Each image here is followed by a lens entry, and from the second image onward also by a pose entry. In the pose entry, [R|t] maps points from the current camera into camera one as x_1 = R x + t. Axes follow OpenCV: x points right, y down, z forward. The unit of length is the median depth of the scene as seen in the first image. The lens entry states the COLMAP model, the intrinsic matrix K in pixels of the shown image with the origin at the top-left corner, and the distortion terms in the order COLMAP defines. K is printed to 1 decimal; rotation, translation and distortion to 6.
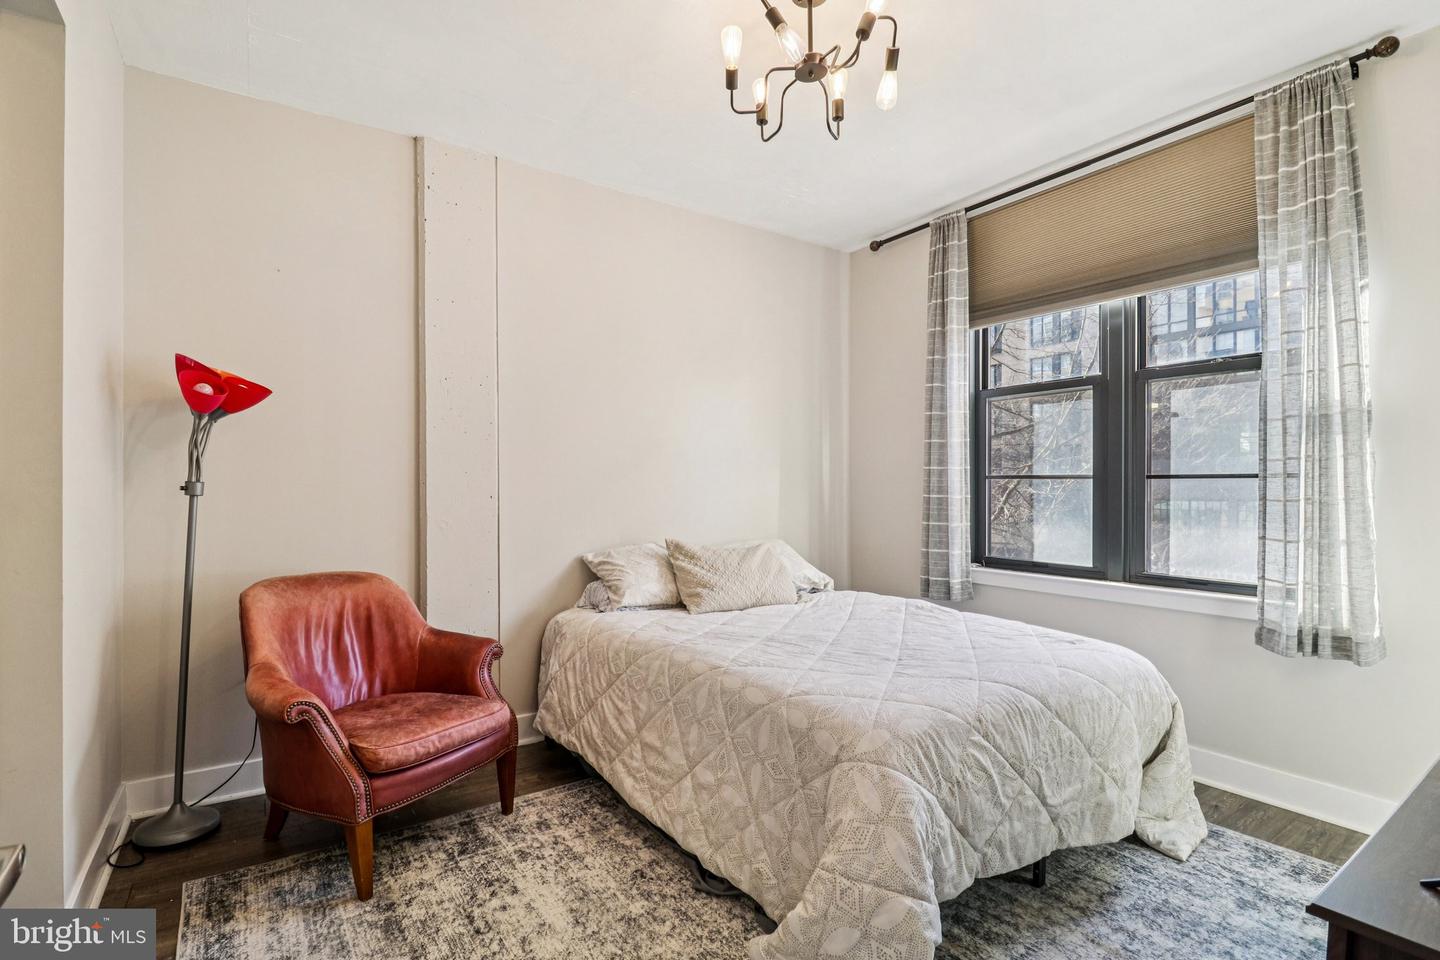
lens RADIAL K [[683.7, 0, 710.9], [0, 683.7, 477.5], [0, 0, 1]] dist [0.000935, -0.000159]
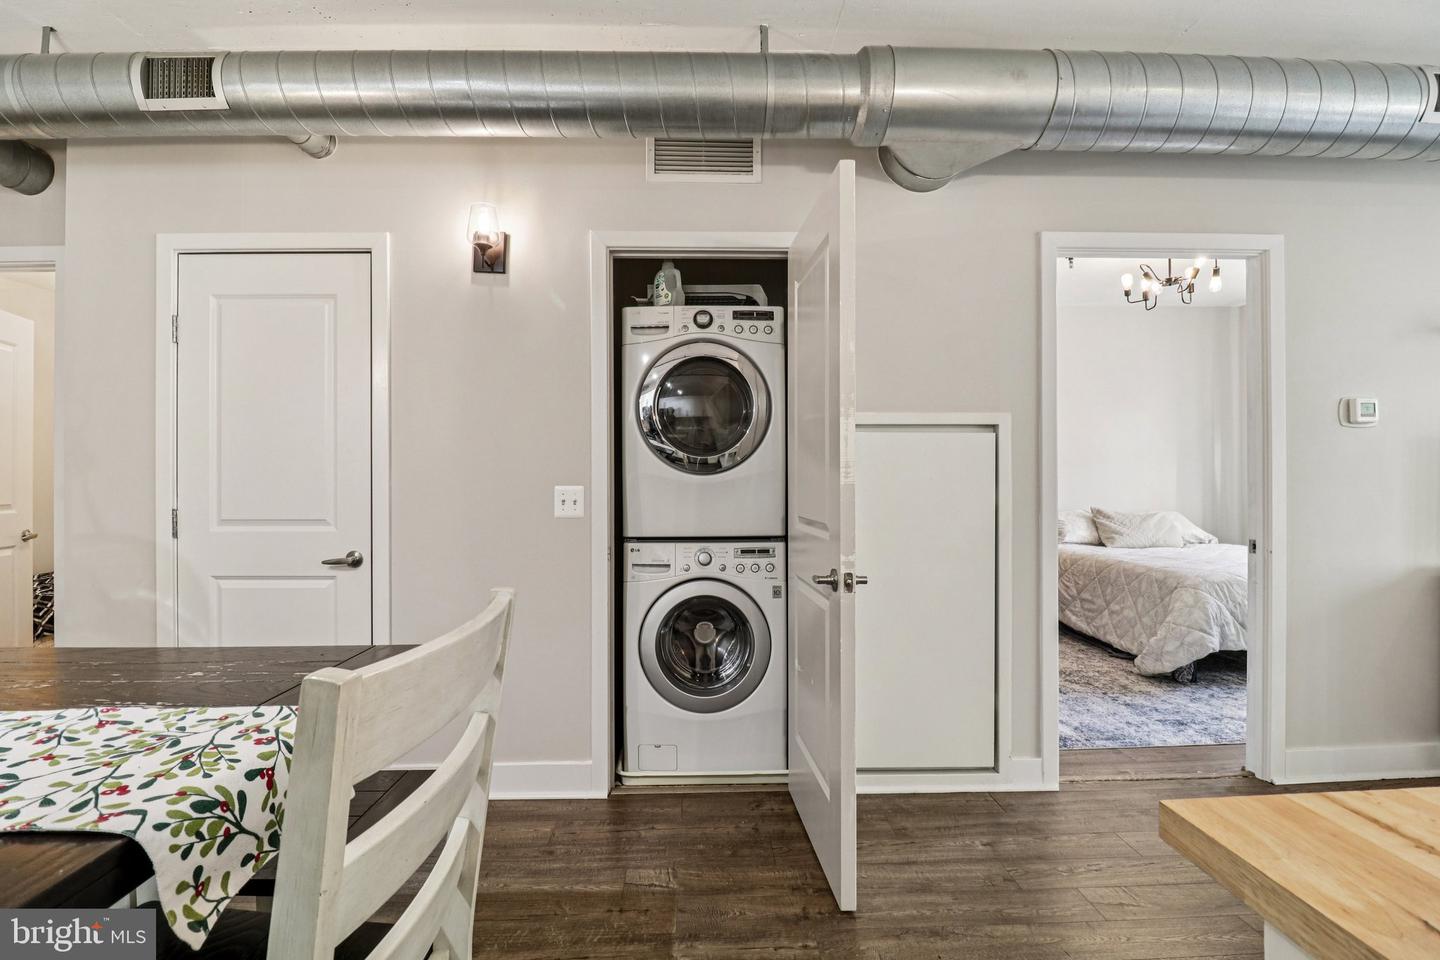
lens RADIAL K [[679.9, 0, 717.0], [0, 679.9, 478.3], [0, 0, 1]] dist [0.002137, -0.013853]
pose [[0.851238, -0.002097, -0.524776, 0.040020], [0.009371, 0.999893, 0.011205, -0.013518], [0.524696, -0.014456, 0.851167, -1.243059]]
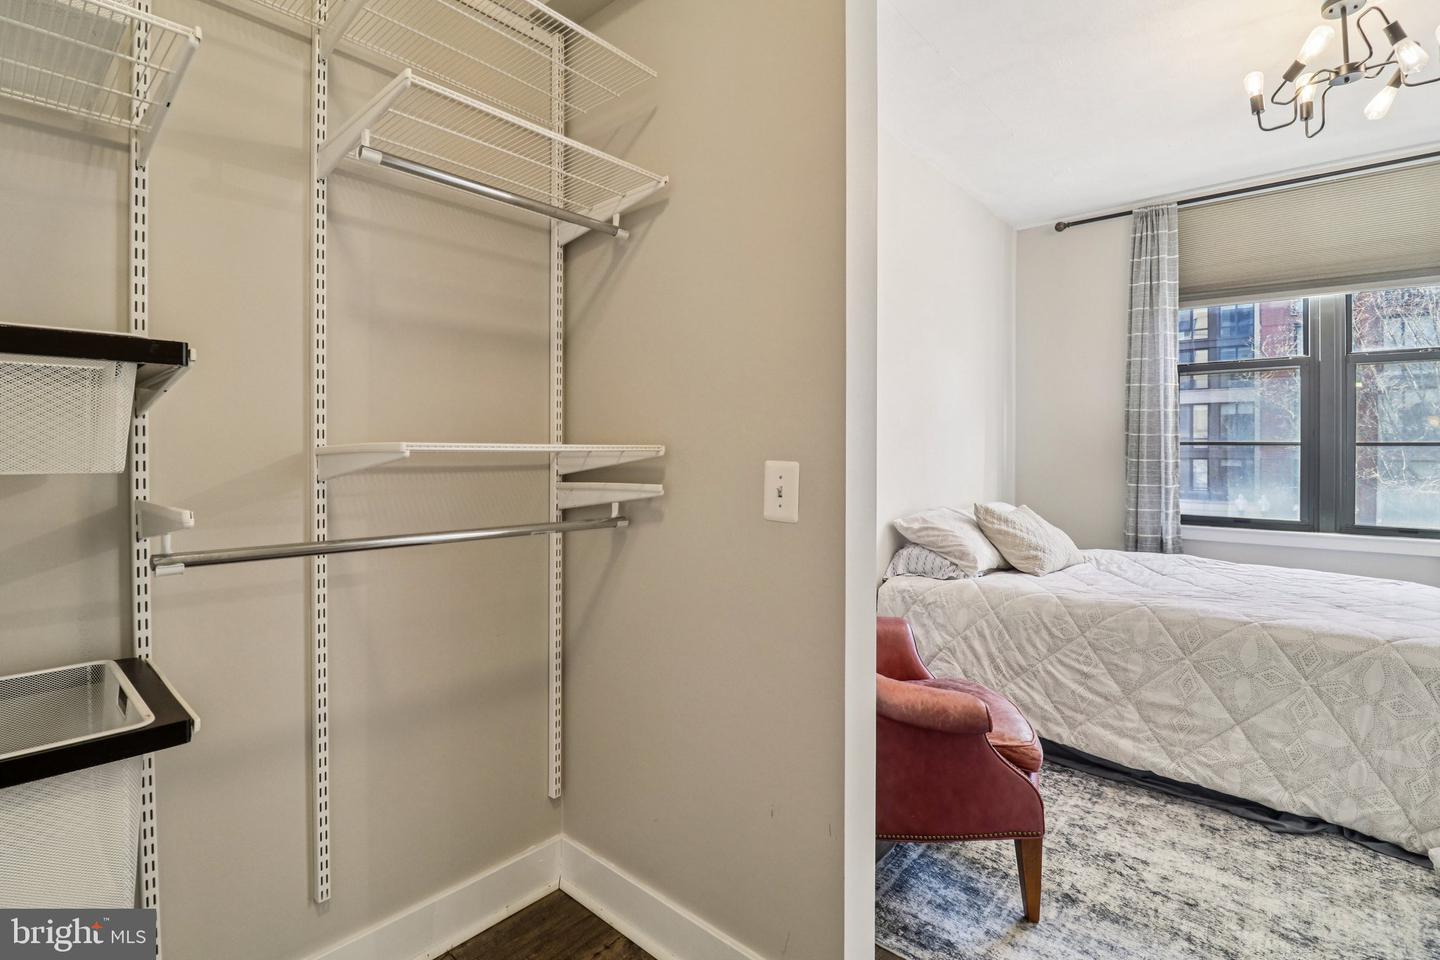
lens RADIAL K [[682.5, 0, 724.6], [0, 682.5, 452.6], [0, 0, 1]] dist [0.003855, -0.010188]
pose [[0.962927, 0.003671, 0.269736, -0.898367], [-0.007285, 0.999897, 0.012398, 0.007707], [-0.269663, -0.013904, 0.962854, 0.182485]]
